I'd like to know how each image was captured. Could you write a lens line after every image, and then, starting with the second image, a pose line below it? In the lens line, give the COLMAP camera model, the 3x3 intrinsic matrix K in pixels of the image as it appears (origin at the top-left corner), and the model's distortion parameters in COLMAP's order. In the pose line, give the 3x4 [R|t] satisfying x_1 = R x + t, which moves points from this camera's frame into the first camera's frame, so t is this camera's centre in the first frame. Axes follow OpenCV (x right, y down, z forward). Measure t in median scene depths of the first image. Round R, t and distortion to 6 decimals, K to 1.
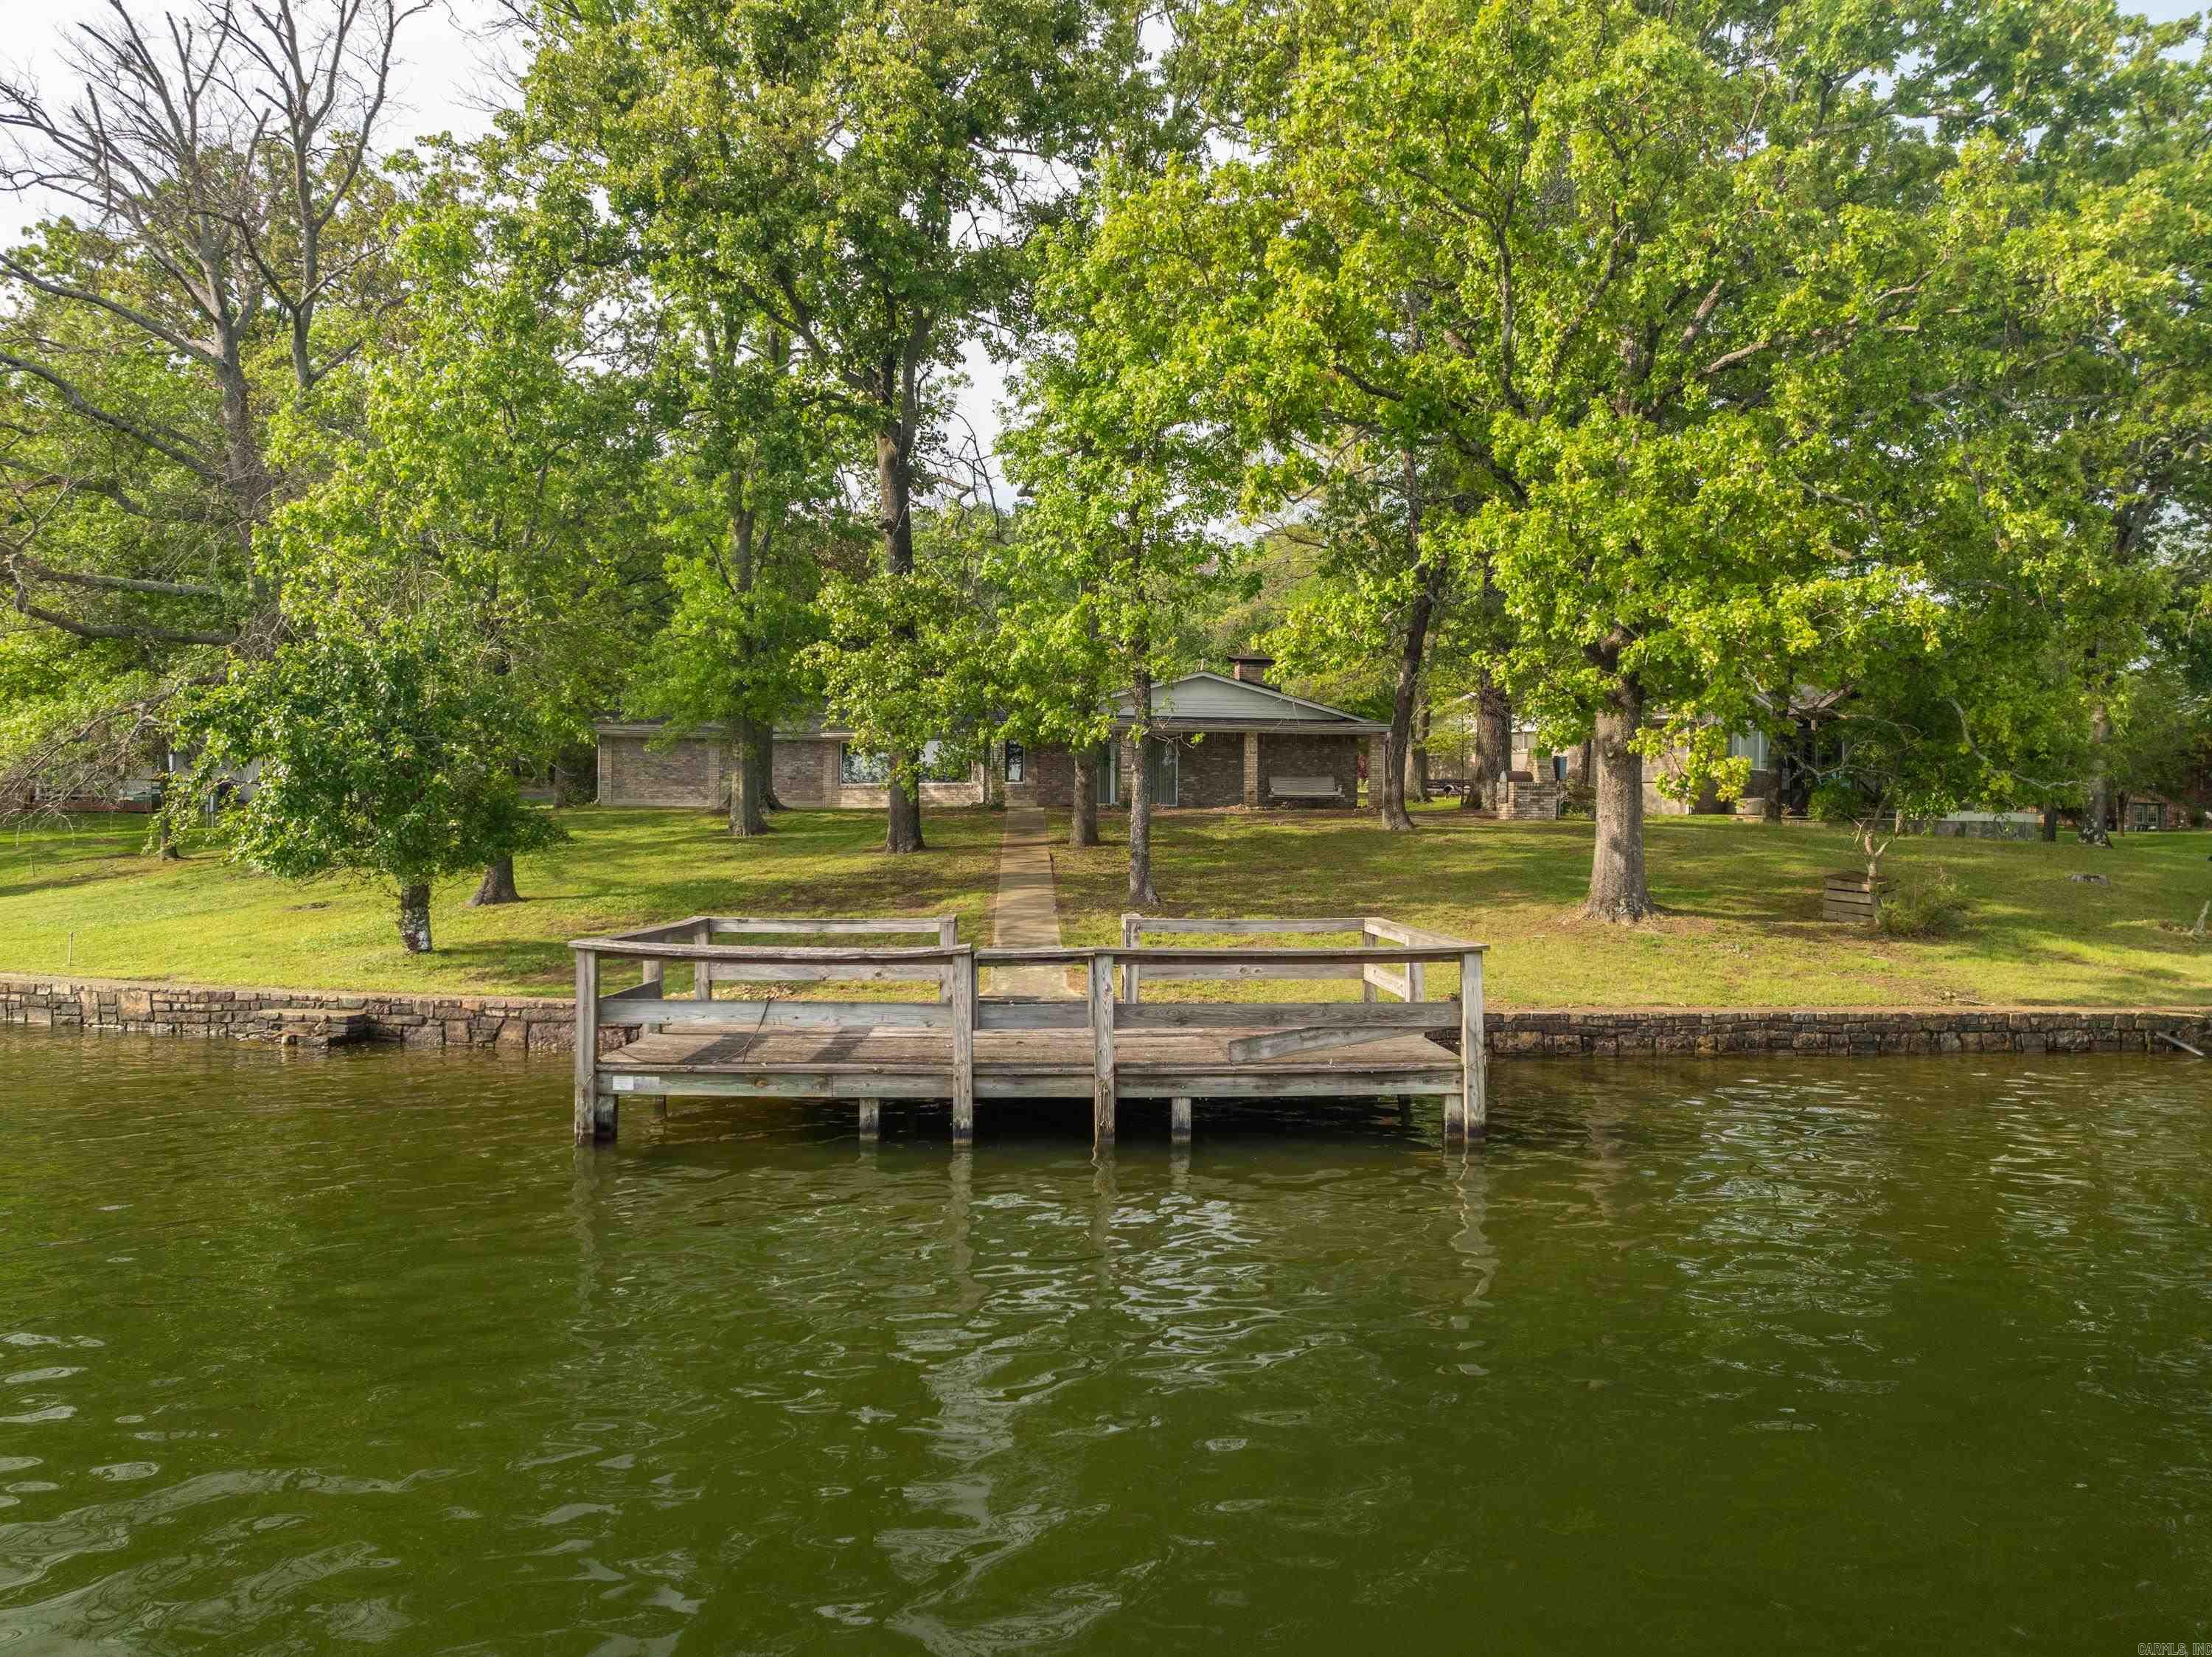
lens RADIAL K [[1590.6, 0, 1119.0], [0, 1590.6, 848.9], [0, 0, 1]] dist [-0.050594, 0.014100]
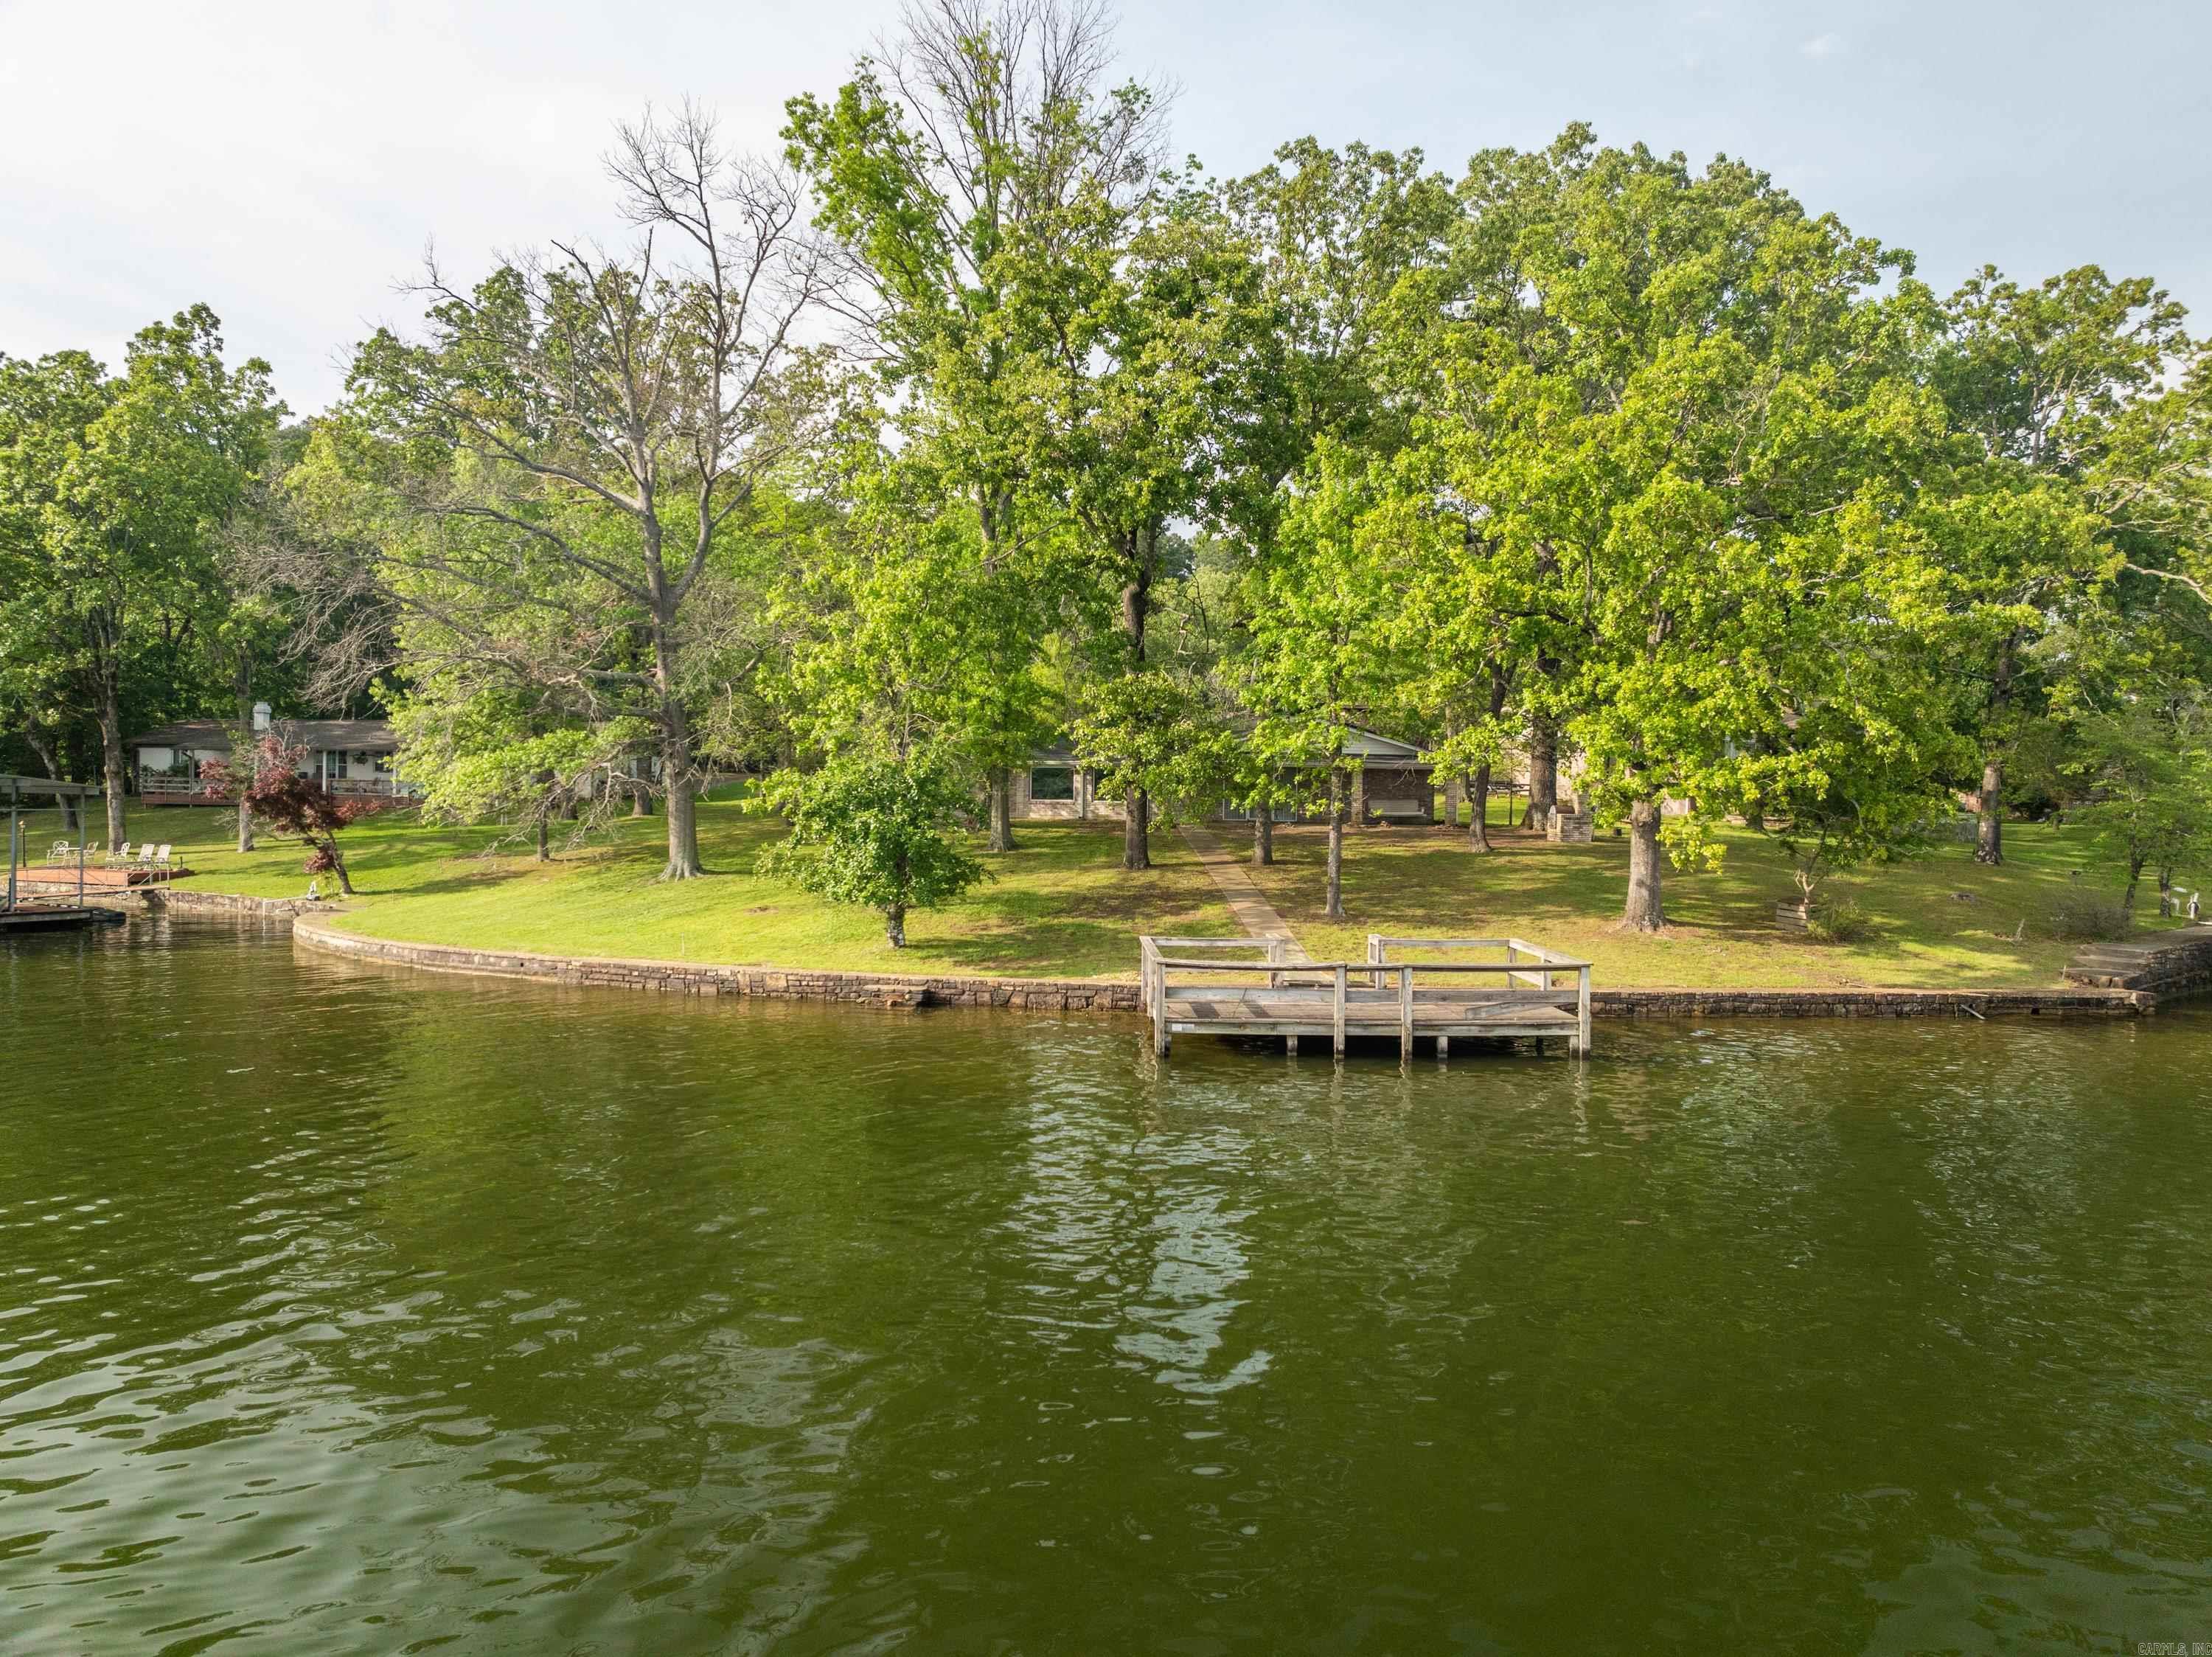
lens RADIAL K [[1590.6, 0, 1095.1], [0, 1590.6, 814.7], [0, 0, 1]] dist [-0.050594, 0.014100]
pose [[0.999894, 0.006030, -0.013246, -0.274509], [-0.005902, 0.999936, 0.009660, -0.105502], [0.013303, -0.009581, 0.999866, -0.755568]]
